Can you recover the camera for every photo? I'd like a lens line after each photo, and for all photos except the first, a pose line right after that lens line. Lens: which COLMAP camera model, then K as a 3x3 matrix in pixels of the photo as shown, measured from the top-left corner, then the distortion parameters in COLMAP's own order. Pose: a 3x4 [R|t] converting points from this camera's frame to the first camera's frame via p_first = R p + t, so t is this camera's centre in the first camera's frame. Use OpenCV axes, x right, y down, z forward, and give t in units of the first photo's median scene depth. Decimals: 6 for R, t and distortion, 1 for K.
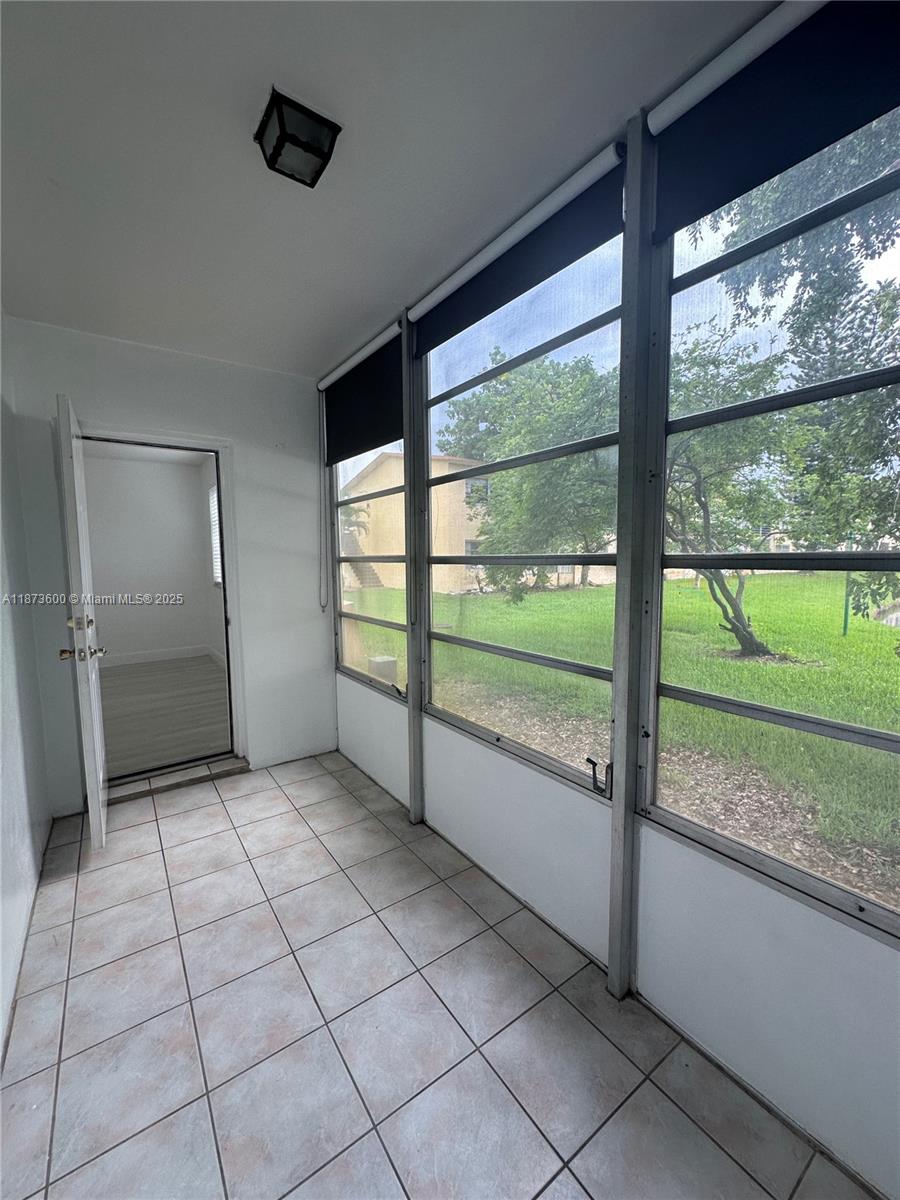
lens RADIAL K [[478.0, 0, 449.1], [0, 478.0, 602.2], [0, 0, 1]] dist [-0.004100, 0.000862]
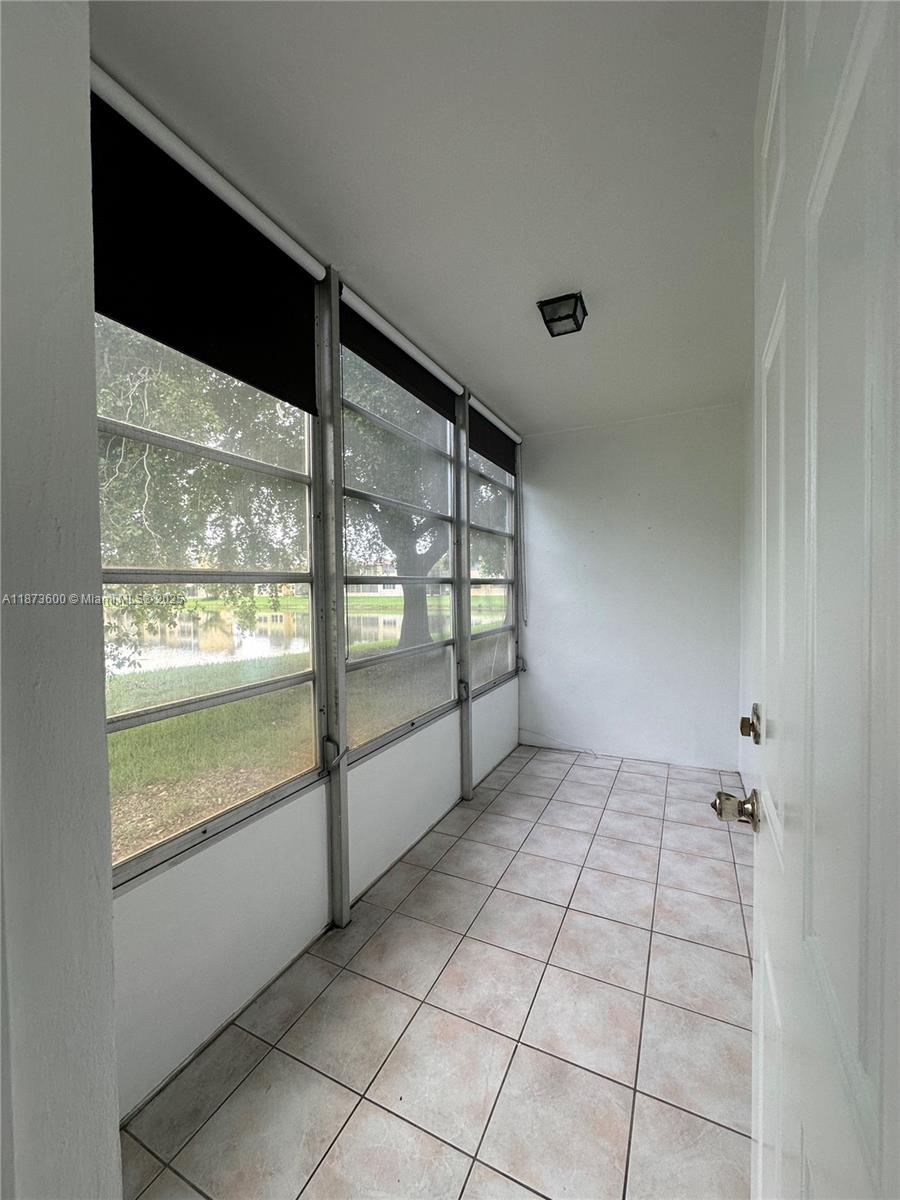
lens RADIAL K [[478.0, 0, 451.0], [0, 478.0, 597.6], [0, 0, 1]] dist [-0.004100, 0.000862]
pose [[-0.472069, -0.008929, 0.881516, -1.040596], [0.100657, 0.992863, 0.063960, -0.109792], [-0.875796, 0.118925, -0.467801, 1.458085]]
